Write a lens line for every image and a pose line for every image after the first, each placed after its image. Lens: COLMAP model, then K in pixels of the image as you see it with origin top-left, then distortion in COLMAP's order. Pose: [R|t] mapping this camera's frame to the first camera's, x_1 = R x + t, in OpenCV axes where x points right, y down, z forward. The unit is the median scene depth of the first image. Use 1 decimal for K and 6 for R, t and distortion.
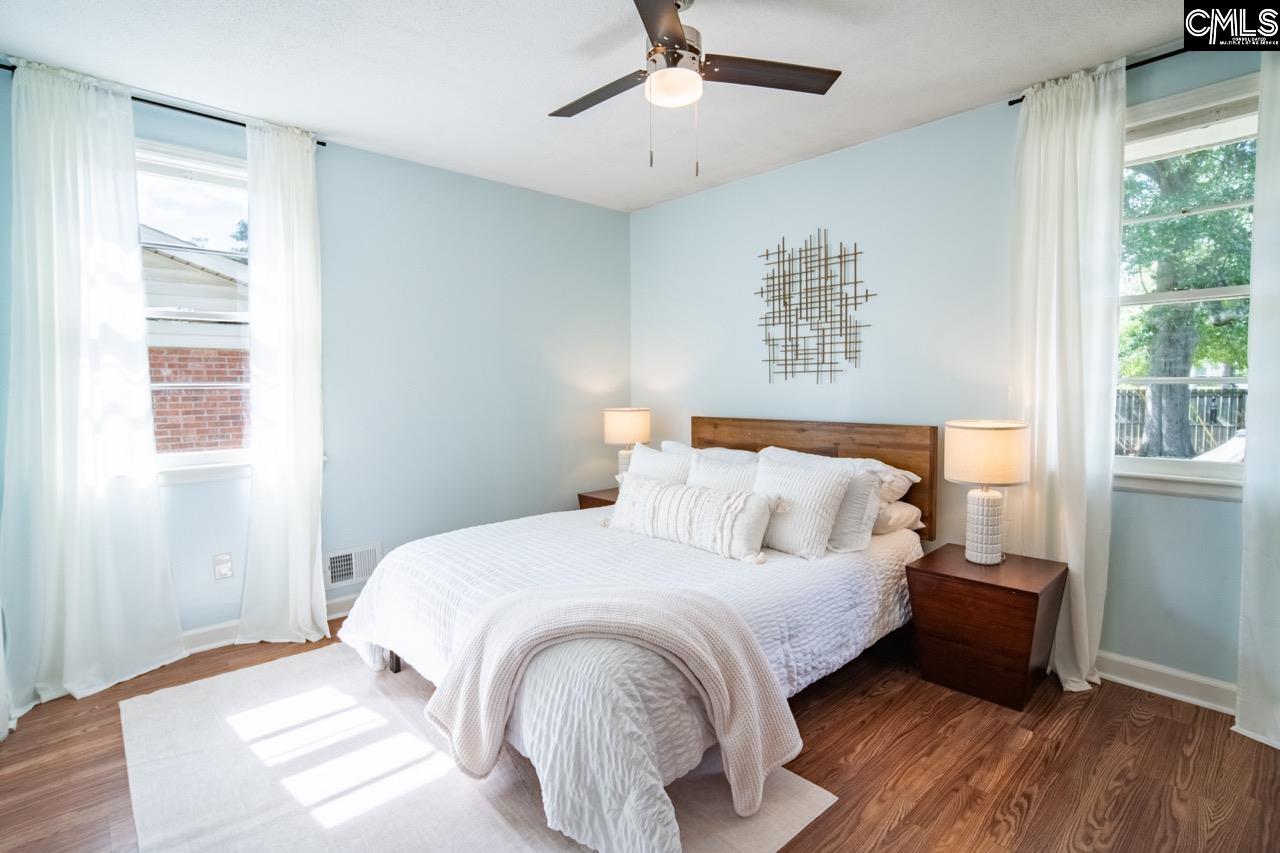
lens RADIAL K [[624.6, 0, 634.3], [0, 624.6, 427.0], [0, 0, 1]] dist [-0.017259, 0.007582]
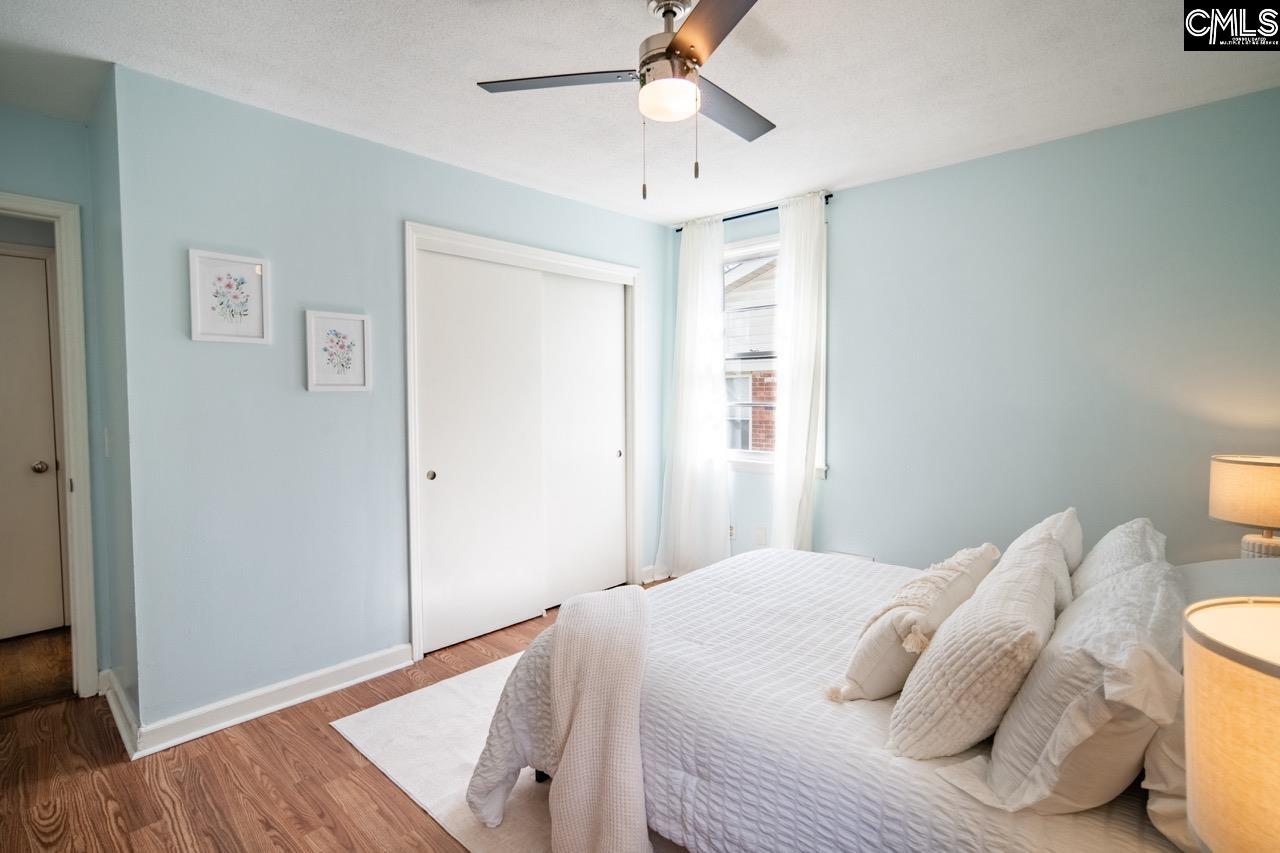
lens RADIAL K [[624.6, 0, 633.5], [0, 624.6, 420.4], [0, 0, 1]] dist [-0.017259, 0.007582]
pose [[0.077784, 0.043345, -0.996028, 1.433878], [-0.066598, 0.997049, 0.038188, -0.135873], [0.994743, 0.063363, 0.080441, 1.279120]]
